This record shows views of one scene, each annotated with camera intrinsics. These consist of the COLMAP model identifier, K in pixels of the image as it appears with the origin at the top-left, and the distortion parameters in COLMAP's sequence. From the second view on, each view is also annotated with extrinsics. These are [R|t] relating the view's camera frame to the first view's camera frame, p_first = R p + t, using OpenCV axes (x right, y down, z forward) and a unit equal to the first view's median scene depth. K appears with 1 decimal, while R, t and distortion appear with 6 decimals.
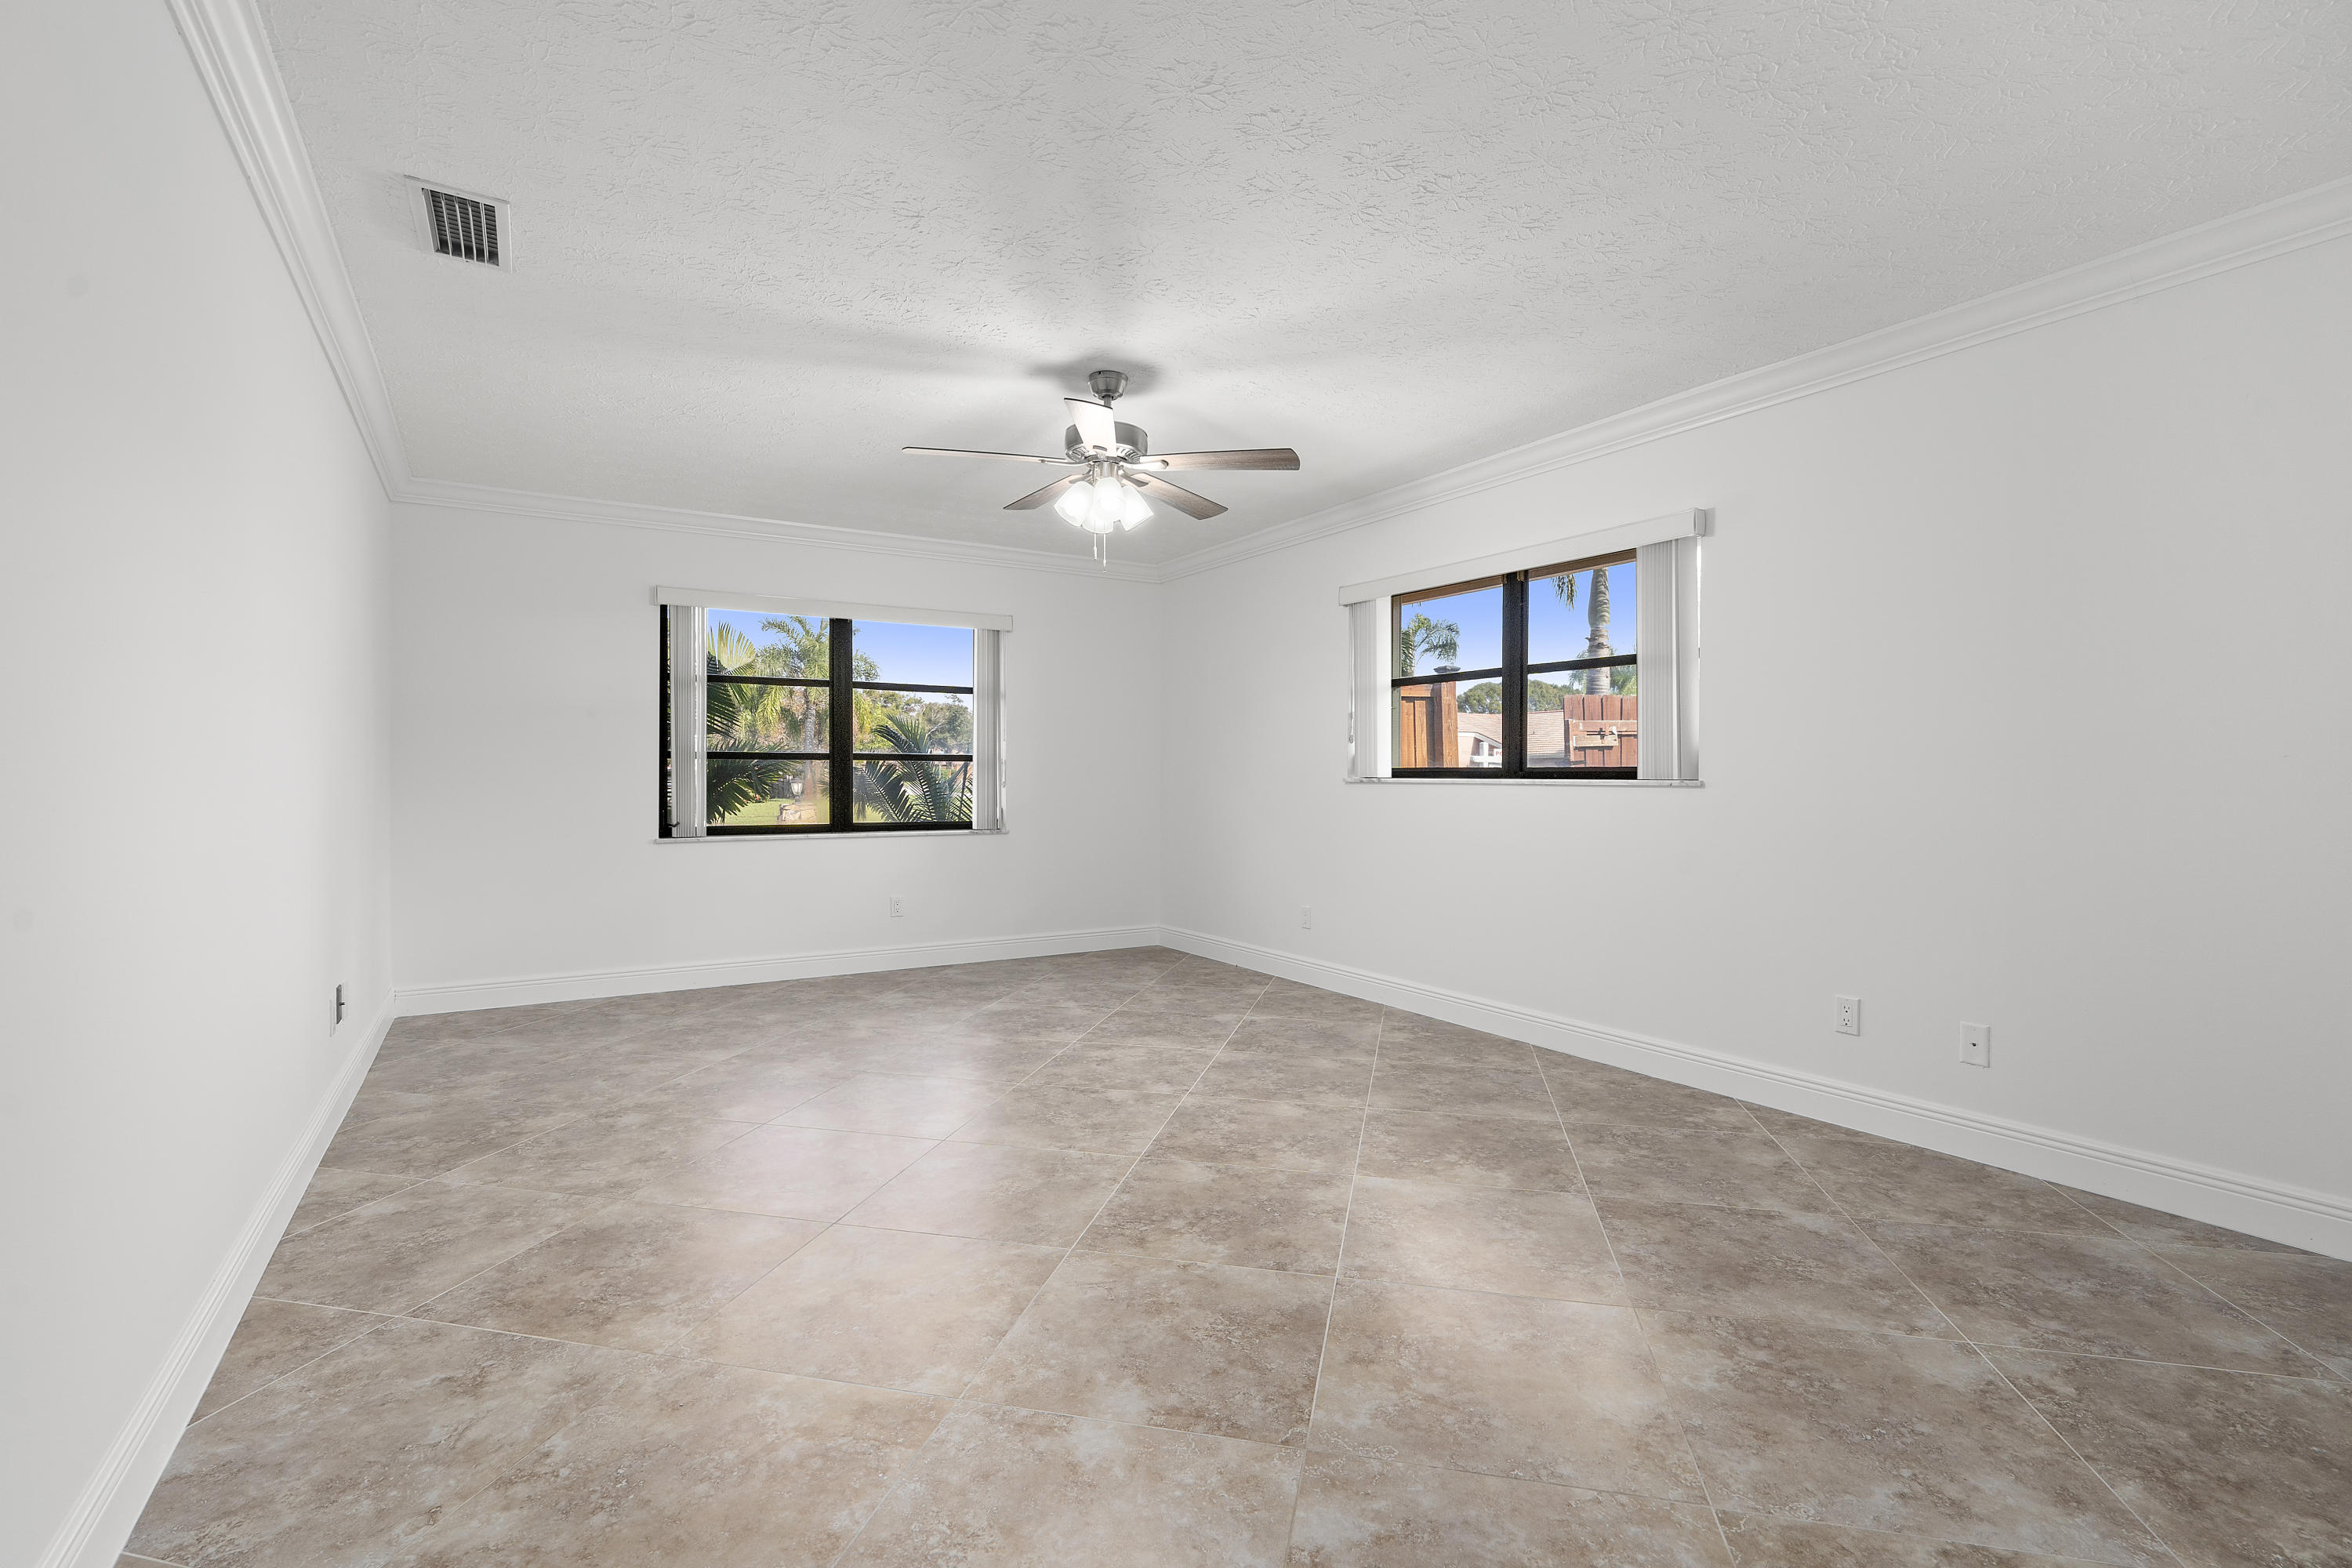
lens RADIAL K [[1067.7, 0, 1187.7], [0, 1067.7, 790.3], [0, 0, 1]] dist [-0.006157, 0.001538]
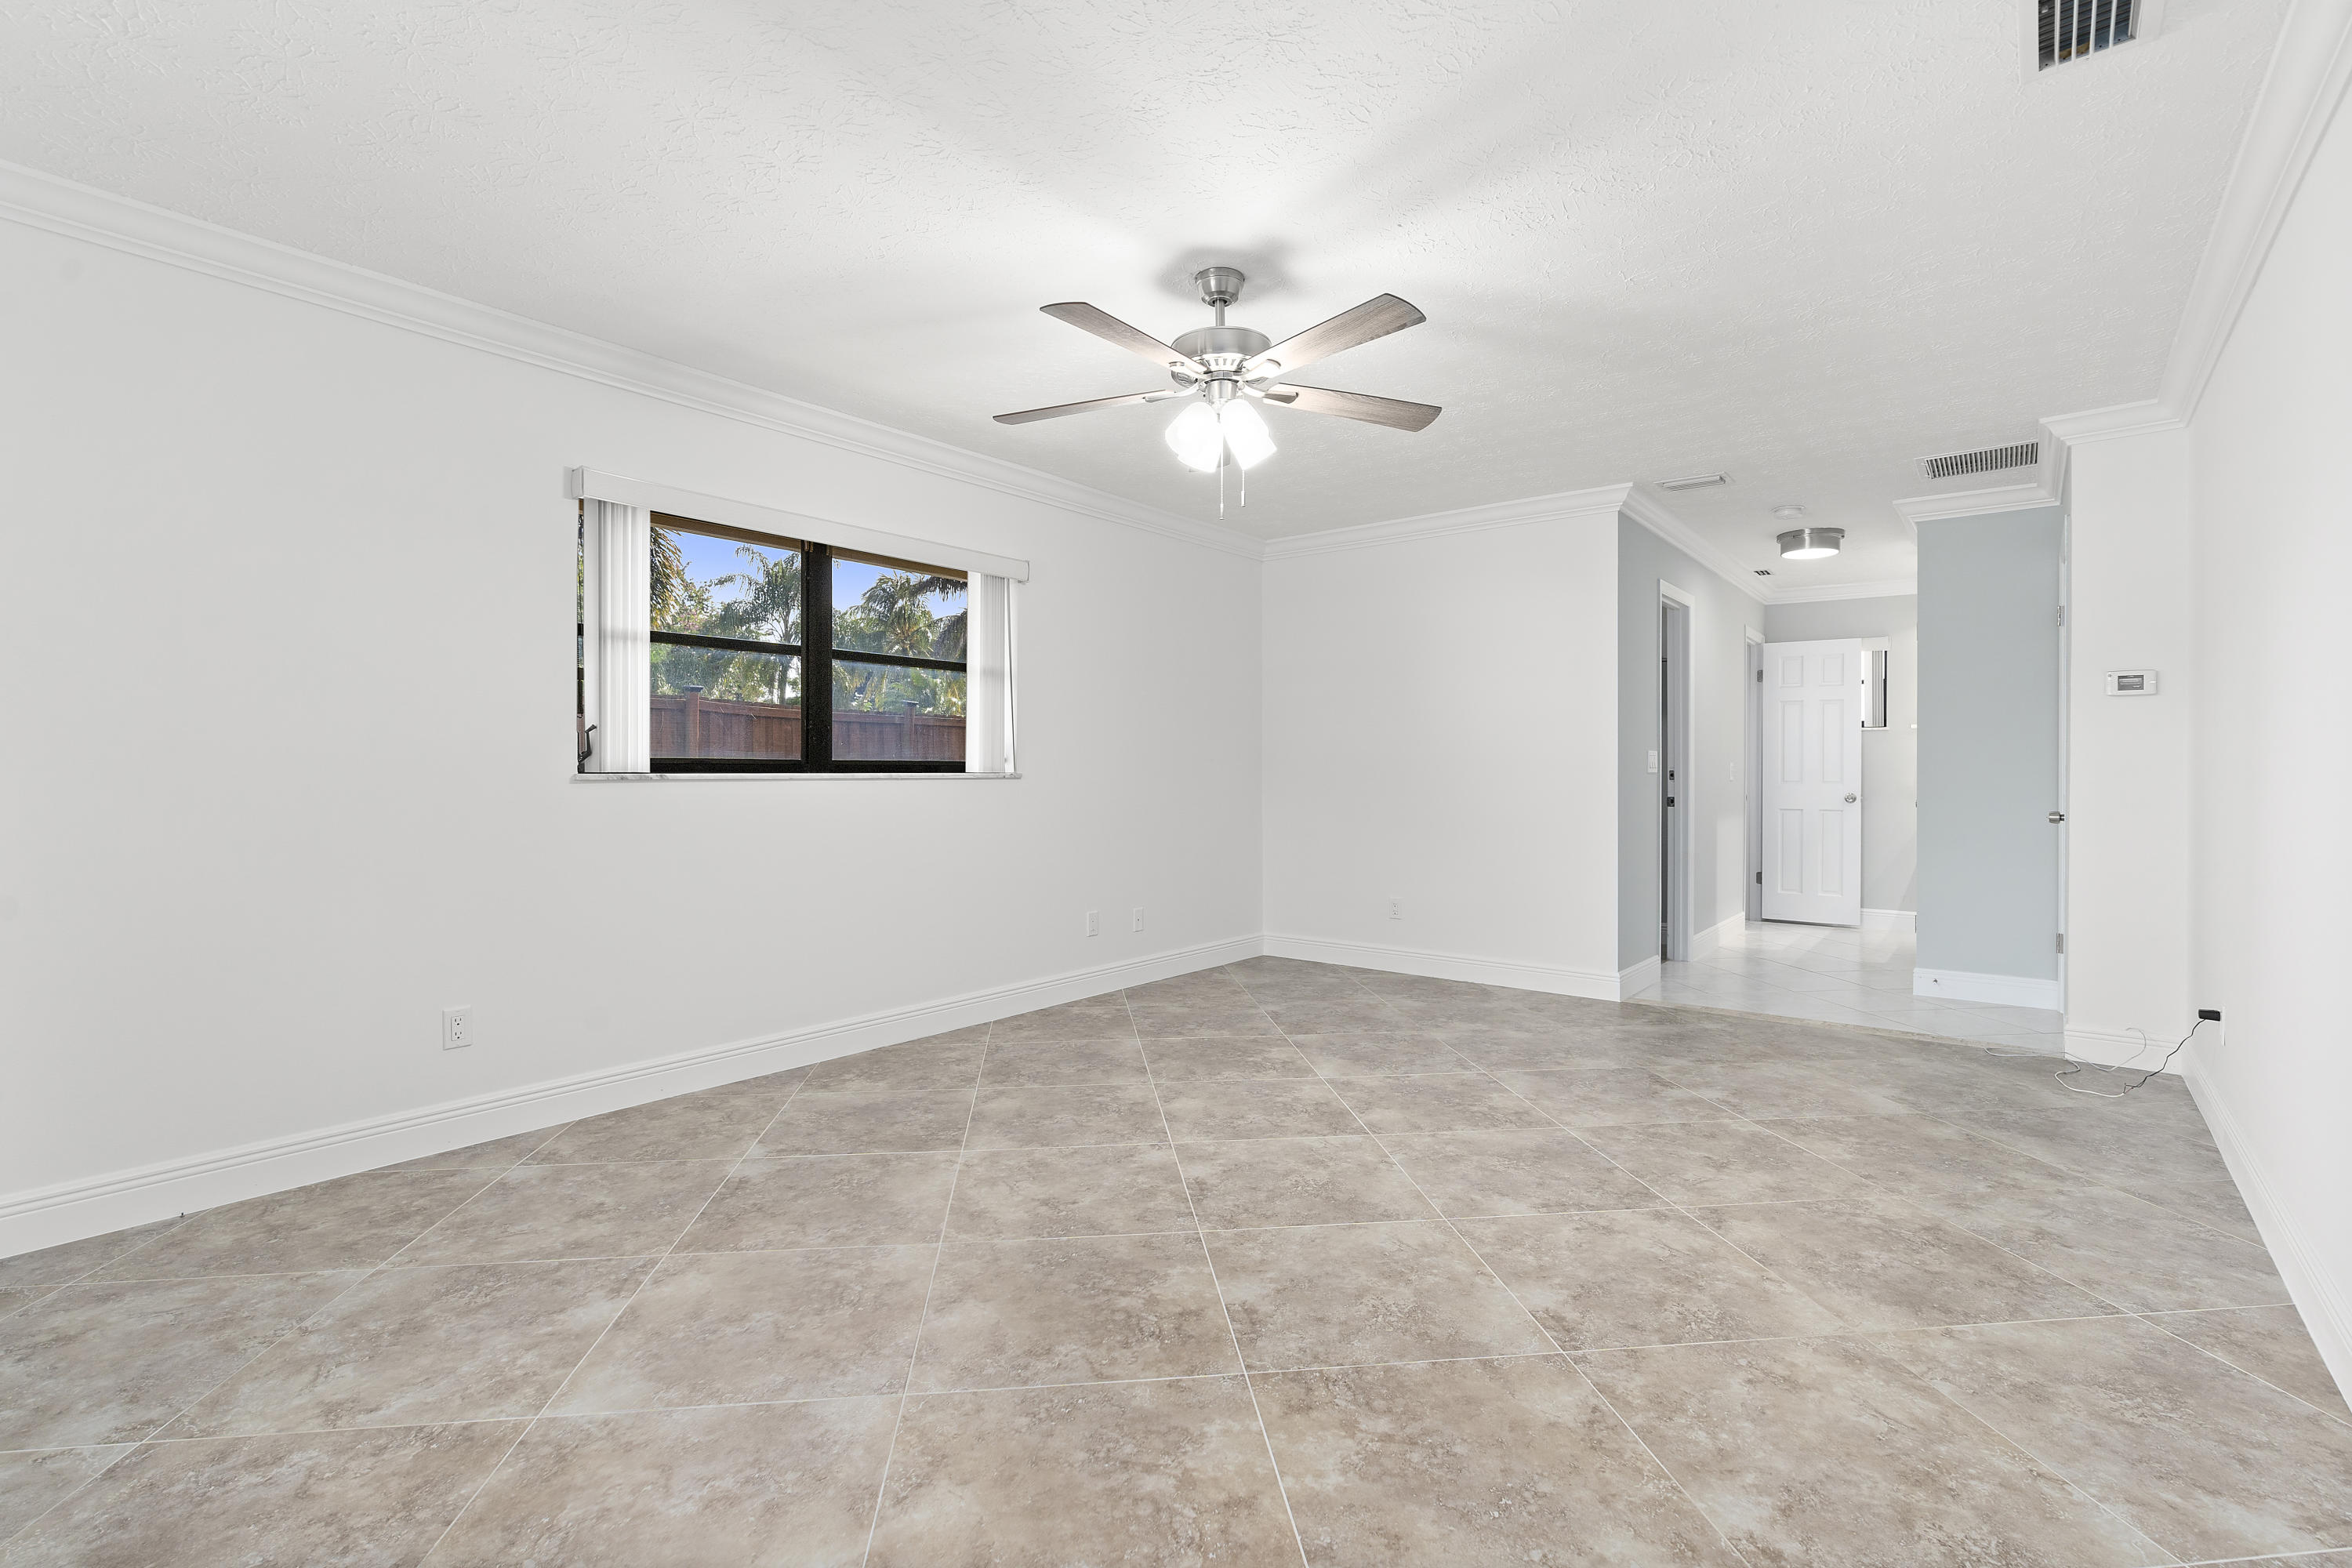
lens RADIAL K [[1067.7, 0, 1175.1], [0, 1067.7, 782.4], [0, 0, 1]] dist [-0.006157, 0.001538]
pose [[-0.331830, -0.013865, 0.943237, -1.017691], [0.009847, 0.999787, 0.018160, -0.026024], [-0.943288, 0.015314, -0.331623, 1.604975]]
